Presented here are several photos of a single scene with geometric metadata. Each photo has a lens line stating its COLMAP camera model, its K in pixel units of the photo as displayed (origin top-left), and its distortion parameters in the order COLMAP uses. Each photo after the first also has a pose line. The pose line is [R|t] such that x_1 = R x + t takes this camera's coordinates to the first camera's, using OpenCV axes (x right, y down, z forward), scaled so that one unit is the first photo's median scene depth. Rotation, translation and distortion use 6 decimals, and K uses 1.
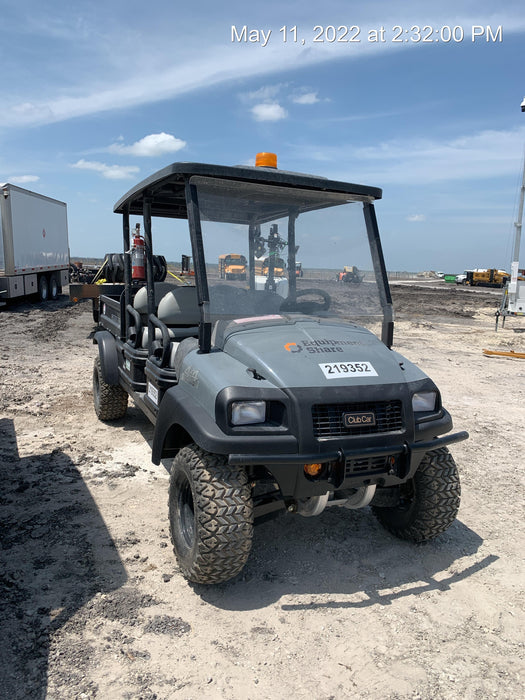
lens RADIAL K [[545.7, 0, 262.5], [0, 545.7, 350.0], [0, 0, 1]] dist [0.007665, 0.000049]
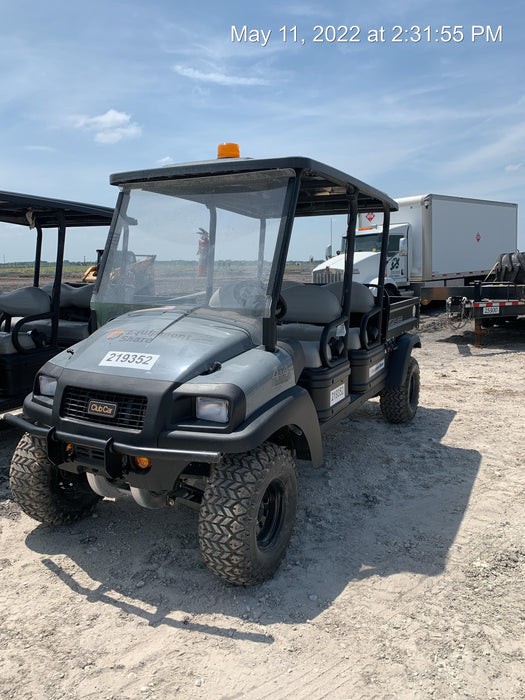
lens RADIAL K [[545.7, 0, 262.5], [0, 545.7, 350.0], [0, 0, 1]] dist [0.007665, 0.000049]
pose [[0.598671, 0.068660, -0.798047, 1.105247], [-0.078564, 0.996549, 0.026802, -0.027720], [0.797133, 0.046653, 0.601999, 0.611176]]
